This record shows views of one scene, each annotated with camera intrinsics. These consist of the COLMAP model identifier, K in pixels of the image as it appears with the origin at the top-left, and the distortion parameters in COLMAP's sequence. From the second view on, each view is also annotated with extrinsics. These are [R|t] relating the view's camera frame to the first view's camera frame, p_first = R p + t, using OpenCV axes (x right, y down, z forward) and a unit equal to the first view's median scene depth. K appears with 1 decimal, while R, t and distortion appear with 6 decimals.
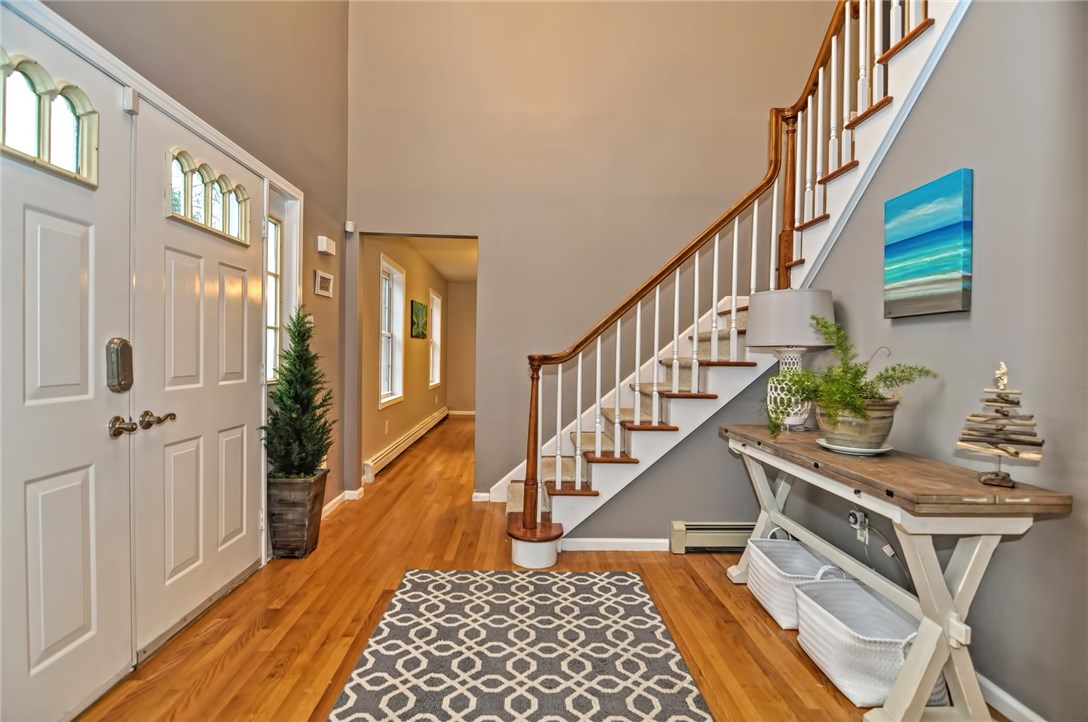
lens RADIAL K [[532.5, 0, 539.5], [0, 532.5, 364.0], [0, 0, 1]] dist [-0.000404, -0.014200]
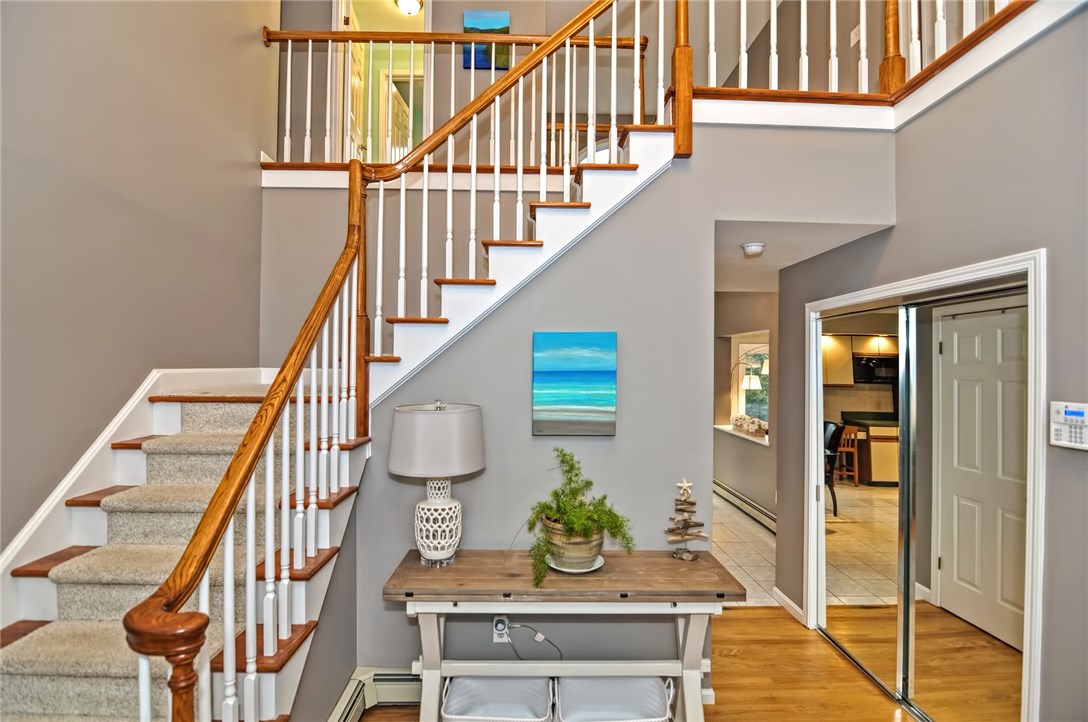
lens RADIAL K [[532.5, 0, 539.5], [0, 532.5, 364.0], [0, 0, 1]] dist [-0.000404, -0.014200]
pose [[0.017902, -0.015502, 0.999720, -0.509071], [0.010599, 0.999827, 0.015314, -0.272055], [-0.999784, 0.010322, 0.018064, 1.028899]]
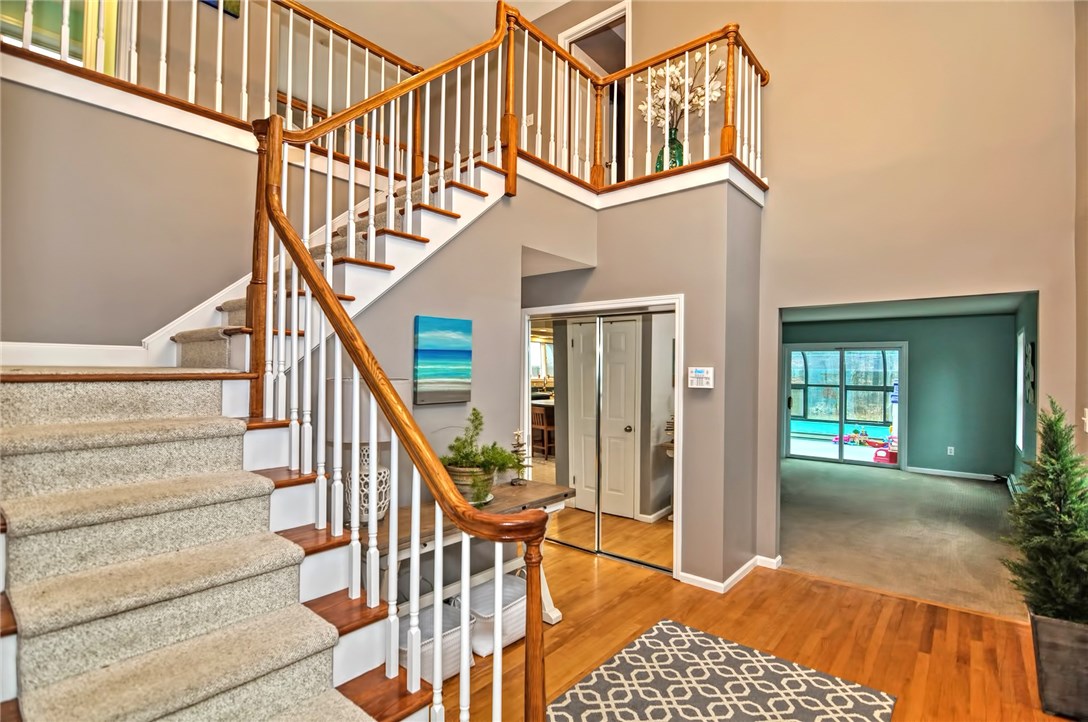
lens RADIAL K [[532.5, 0, 539.5], [0, 532.5, 364.0], [0, 0, 1]] dist [-0.000404, -0.014200]
pose [[-0.746873, -0.021647, 0.664615, -0.471313], [-0.011758, 0.999744, 0.019349, -0.229600], [-0.664863, 0.006636, -0.746936, 1.900332]]
